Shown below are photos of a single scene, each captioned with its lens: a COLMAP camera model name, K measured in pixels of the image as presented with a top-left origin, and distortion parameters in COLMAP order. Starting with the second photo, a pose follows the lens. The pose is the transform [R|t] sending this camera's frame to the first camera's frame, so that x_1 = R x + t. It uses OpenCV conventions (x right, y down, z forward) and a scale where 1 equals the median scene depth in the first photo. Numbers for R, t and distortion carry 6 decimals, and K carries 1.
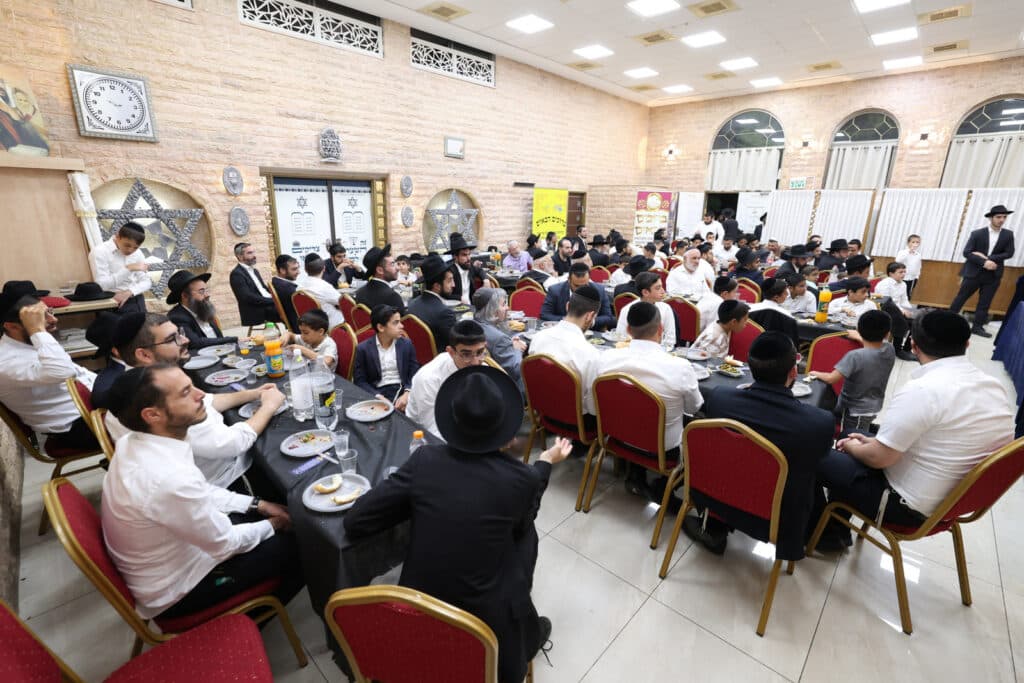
lens RADIAL K [[459.0, 0, 519.3], [0, 459.0, 337.2], [0, 0, 1]] dist [0.005139, 0.001080]
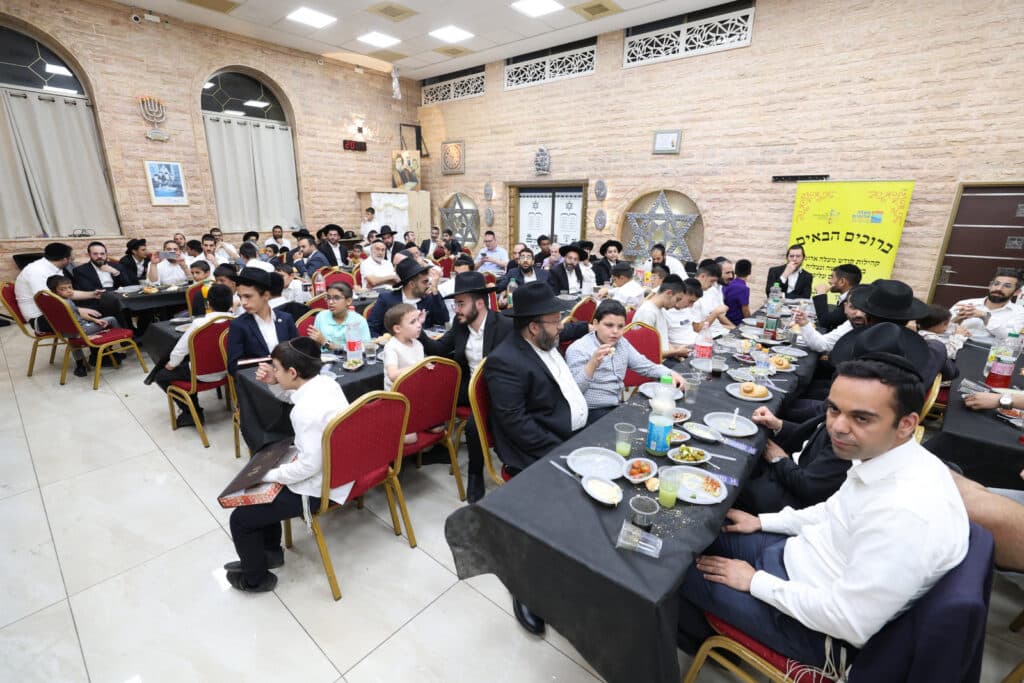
lens RADIAL K [[459.0, 0, 519.1], [0, 459.0, 341.6], [0, 0, 1]] dist [0.005139, 0.001080]
pose [[0.061768, 0.271726, -0.960390, 0.841433], [-0.297848, 0.923402, 0.242104, -0.213034], [0.952613, 0.271096, 0.137970, 0.789025]]
